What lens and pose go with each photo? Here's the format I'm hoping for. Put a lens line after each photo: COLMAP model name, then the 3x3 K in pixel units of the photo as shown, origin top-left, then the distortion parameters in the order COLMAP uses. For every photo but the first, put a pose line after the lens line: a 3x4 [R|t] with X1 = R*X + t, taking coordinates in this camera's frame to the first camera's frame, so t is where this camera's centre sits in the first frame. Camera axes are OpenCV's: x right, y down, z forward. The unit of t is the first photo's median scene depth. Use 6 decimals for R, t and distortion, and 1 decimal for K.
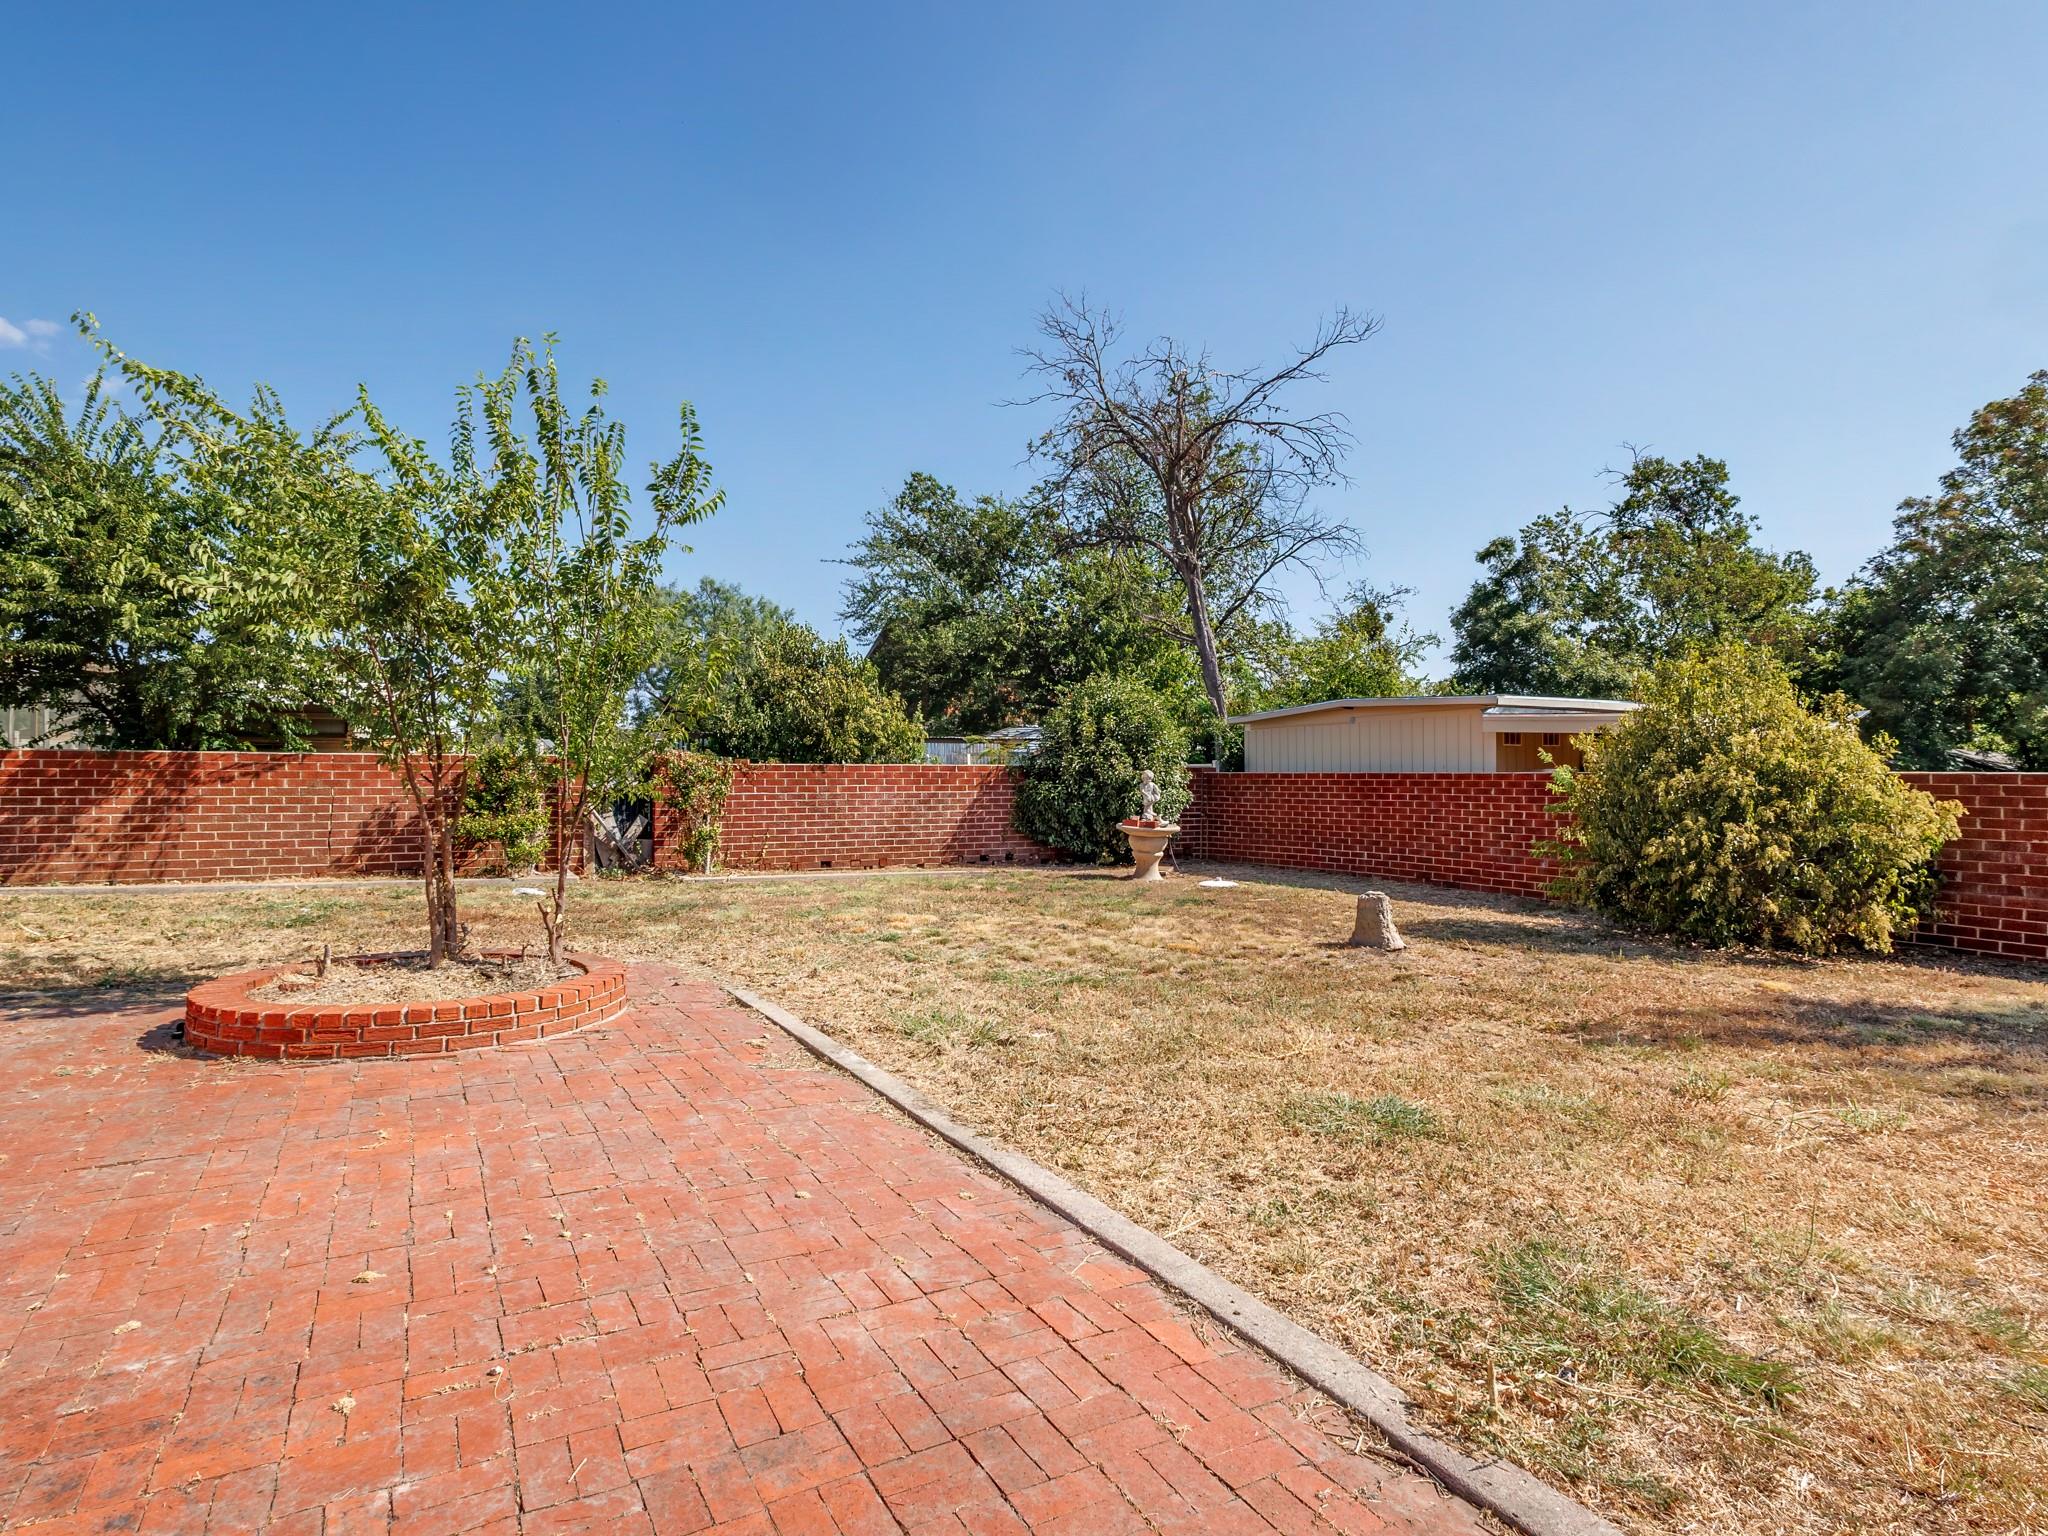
lens RADIAL K [[1046.1, 0, 1024.0], [0, 1046.1, 768.0], [0, 0, 1]] dist [0.016177, -0.000473]
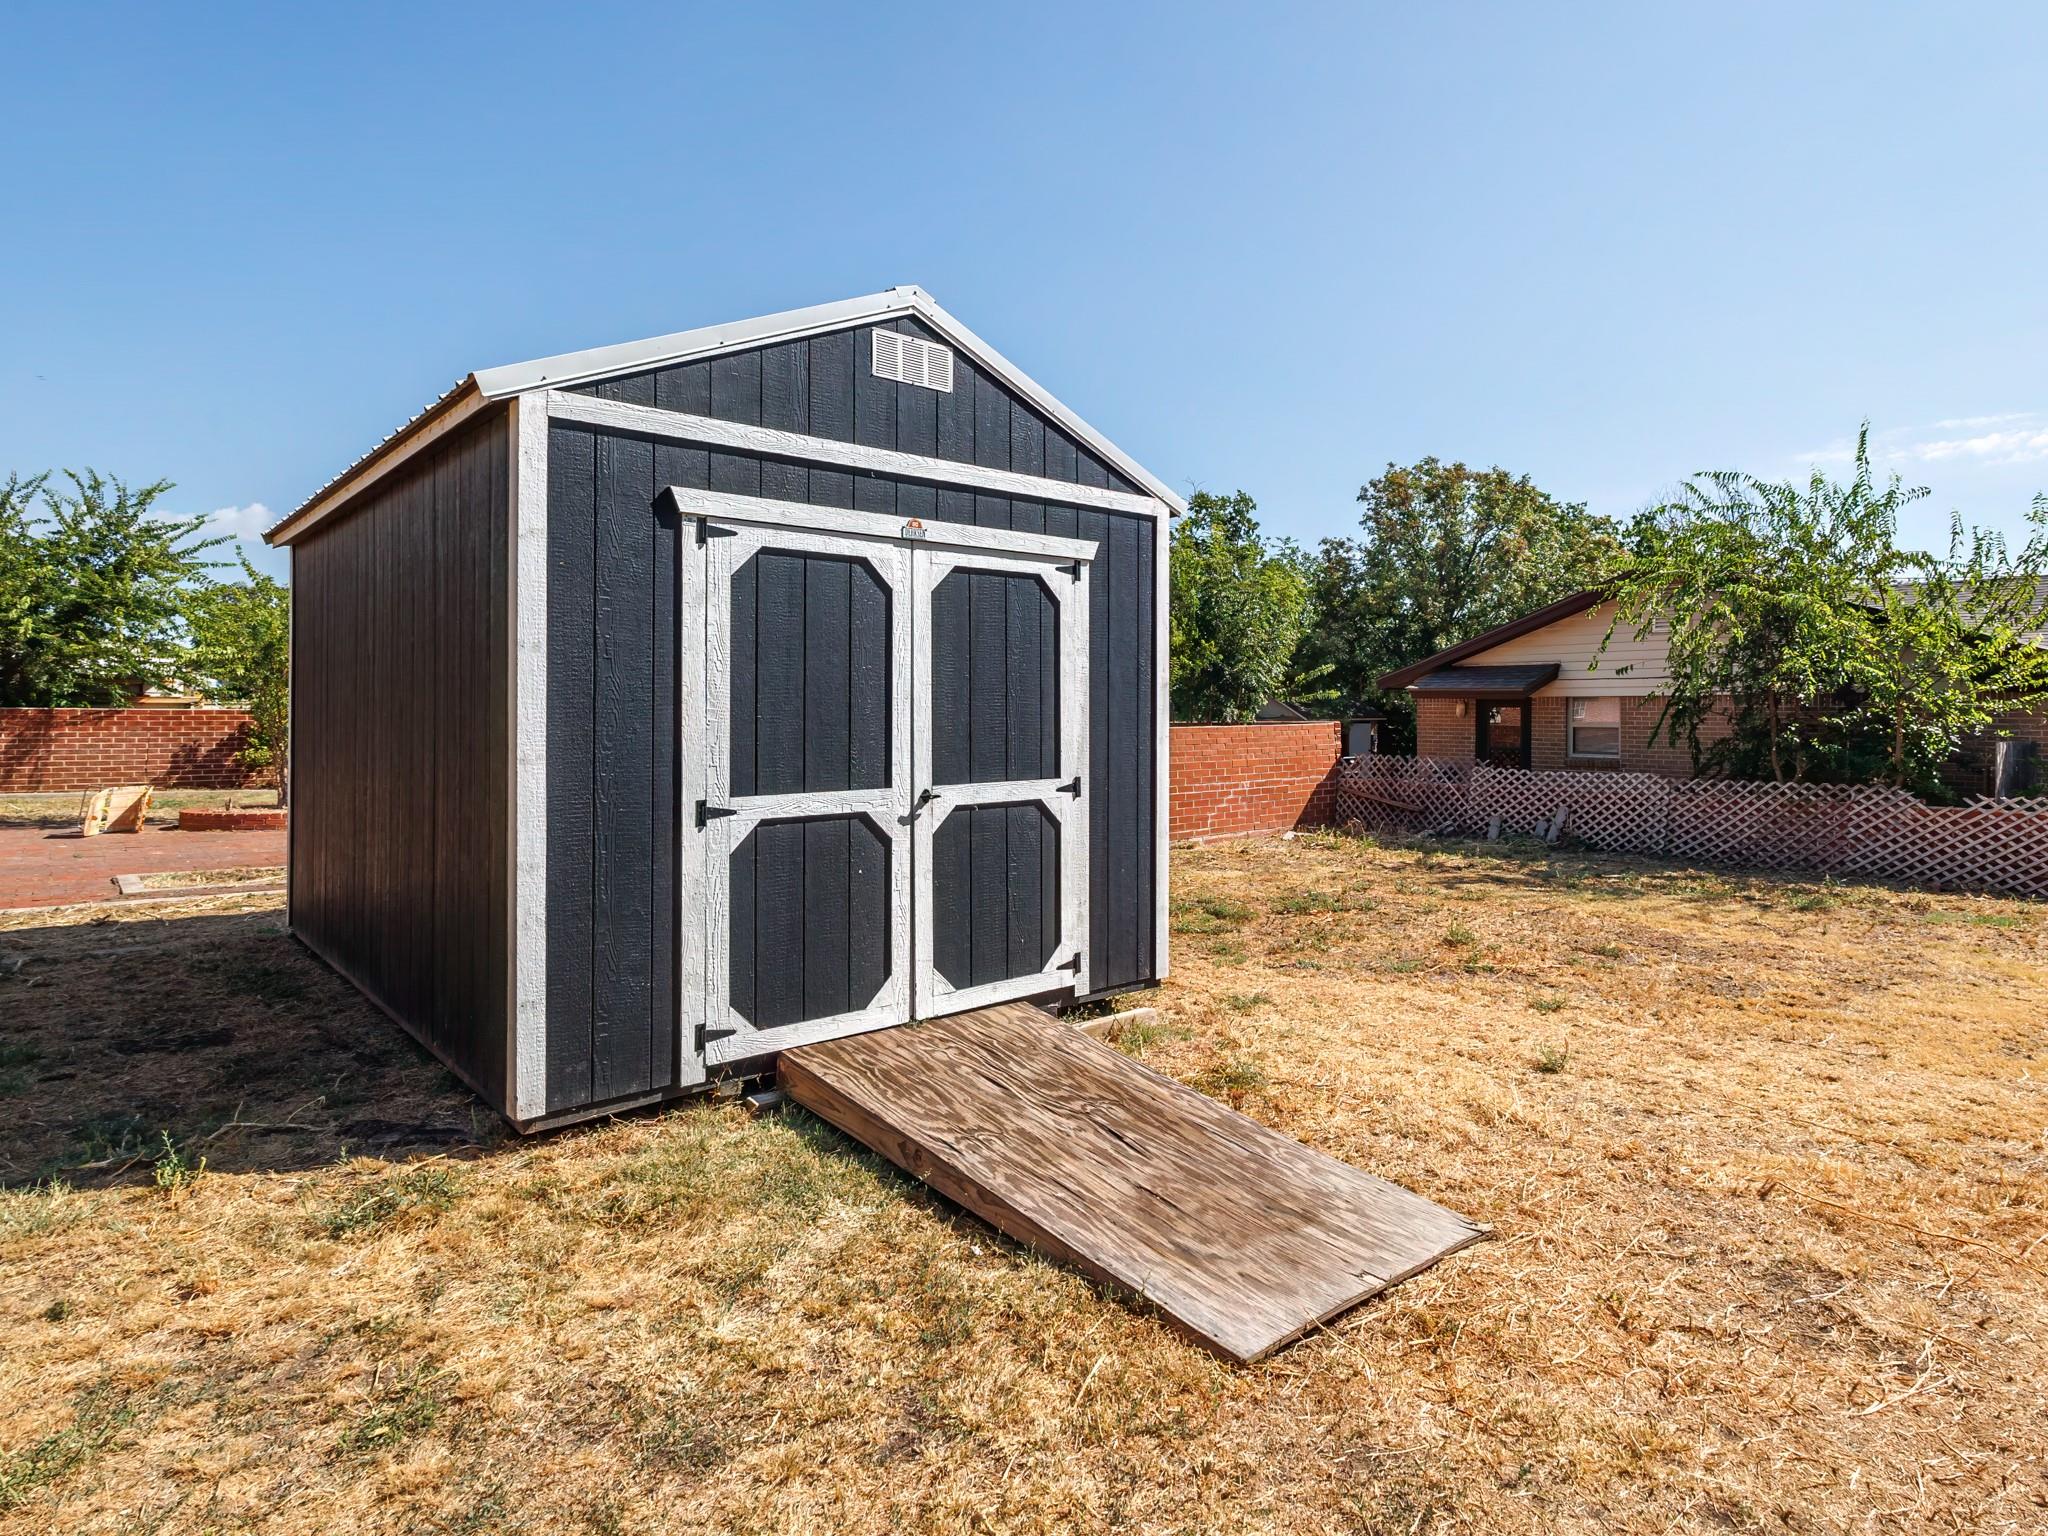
lens RADIAL K [[1046.1, 0, 1024.0], [0, 1046.1, 768.0], [0, 0, 1]] dist [0.016177, -0.000473]
pose [[0.979621, -0.008223, 0.200685, 0.279195], [-0.000515, 0.999056, 0.043447, 0.004060], [-0.200852, -0.042665, 0.978692, -0.761729]]
